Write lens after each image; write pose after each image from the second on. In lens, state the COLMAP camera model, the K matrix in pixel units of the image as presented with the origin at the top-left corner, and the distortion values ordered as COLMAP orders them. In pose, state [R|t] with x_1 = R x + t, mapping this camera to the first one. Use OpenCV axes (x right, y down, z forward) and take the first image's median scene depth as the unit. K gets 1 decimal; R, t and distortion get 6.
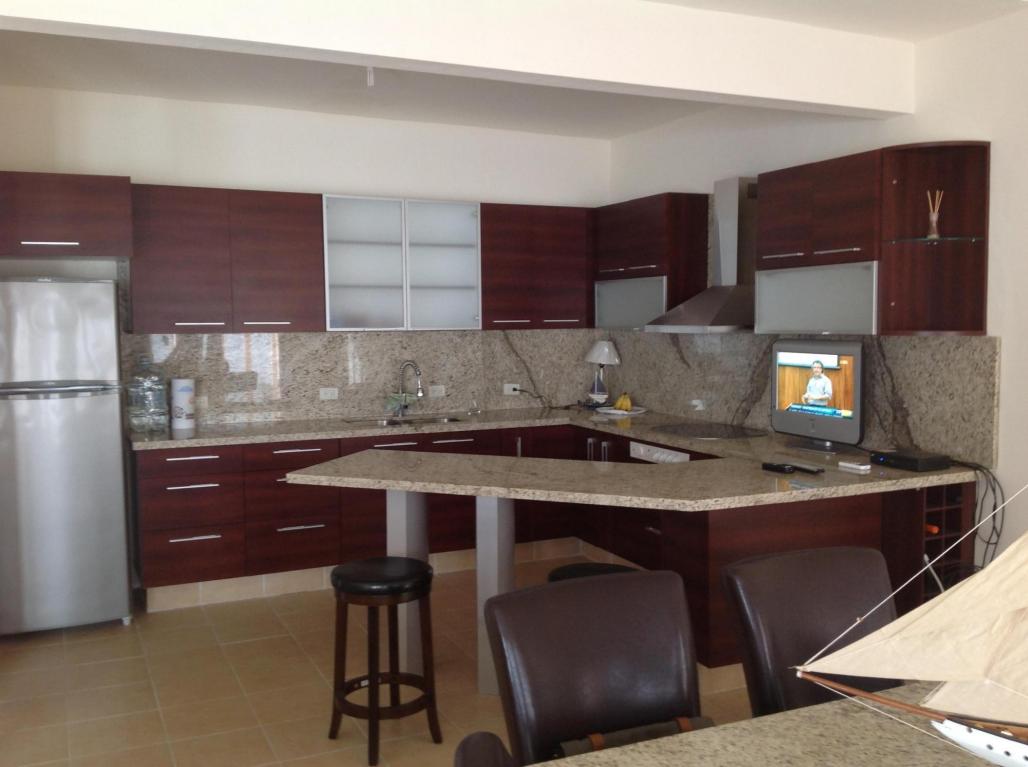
lens RADIAL K [[978.7, 0, 498.9], [0, 978.7, 374.1], [0, 0, 1]] dist [0.055134, 0.000000]
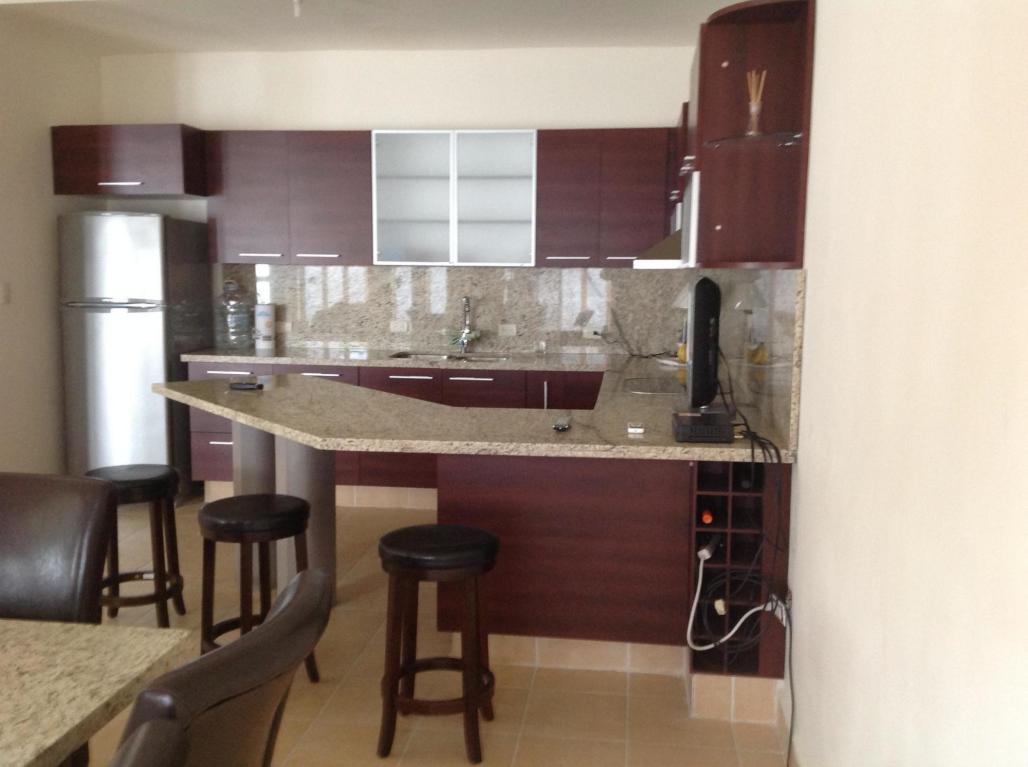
lens RADIAL K [[978.7, 0, 509.6], [0, 978.7, 383.2], [0, 0, 1]] dist [0.055134, 0.000000]
pose [[0.844479, 0.075852, -0.530190, 0.481976], [-0.047151, 0.996606, 0.067480, 0.004647], [0.533509, -0.031986, 0.845189, 0.184779]]
